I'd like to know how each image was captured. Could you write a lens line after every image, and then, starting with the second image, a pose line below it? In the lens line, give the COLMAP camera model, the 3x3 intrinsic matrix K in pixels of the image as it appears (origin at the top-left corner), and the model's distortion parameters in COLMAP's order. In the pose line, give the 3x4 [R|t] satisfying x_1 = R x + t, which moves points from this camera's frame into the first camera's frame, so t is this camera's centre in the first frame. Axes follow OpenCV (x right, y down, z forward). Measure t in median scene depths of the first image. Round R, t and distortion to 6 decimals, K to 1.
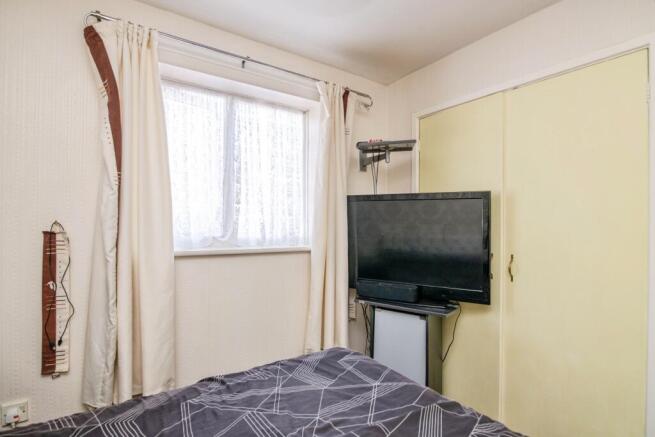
lens RADIAL K [[316.8, 0, 326.0], [0, 316.8, 220.5], [0, 0, 1]] dist [-0.019556, 0.000613]
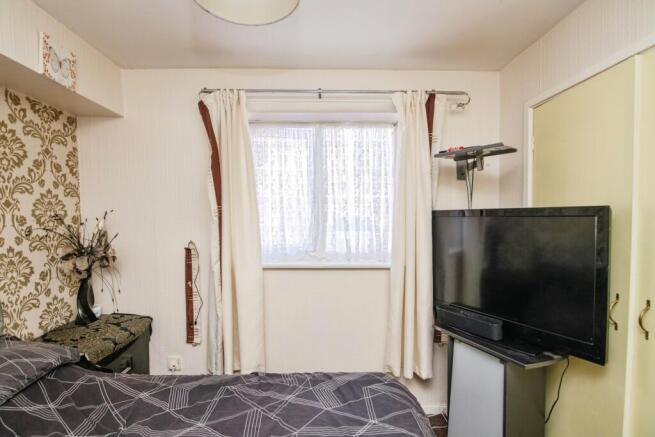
lens RADIAL K [[310.6, 0, 317.2], [0, 310.6, 232.7], [0, 0, 1]] dist [-0.020695, 0.000123]
pose [[0.839700, 0.008071, -0.542990, 0.304104], [0.014448, 0.999204, 0.037194, -0.059138], [0.542858, -0.039077, 0.838915, 0.075065]]
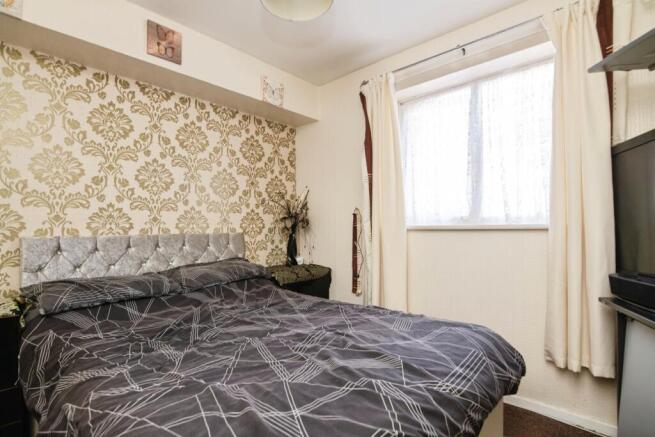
lens RADIAL K [[316.8, 0, 326.0], [0, 316.8, 220.5], [0, 0, 1]] dist [-0.019556, 0.000613]
pose [[0.246672, -0.041434, -0.968213, 0.606097], [0.011177, 0.999141, -0.039910, 0.106163], [0.969034, -0.000977, 0.246924, 0.278875]]
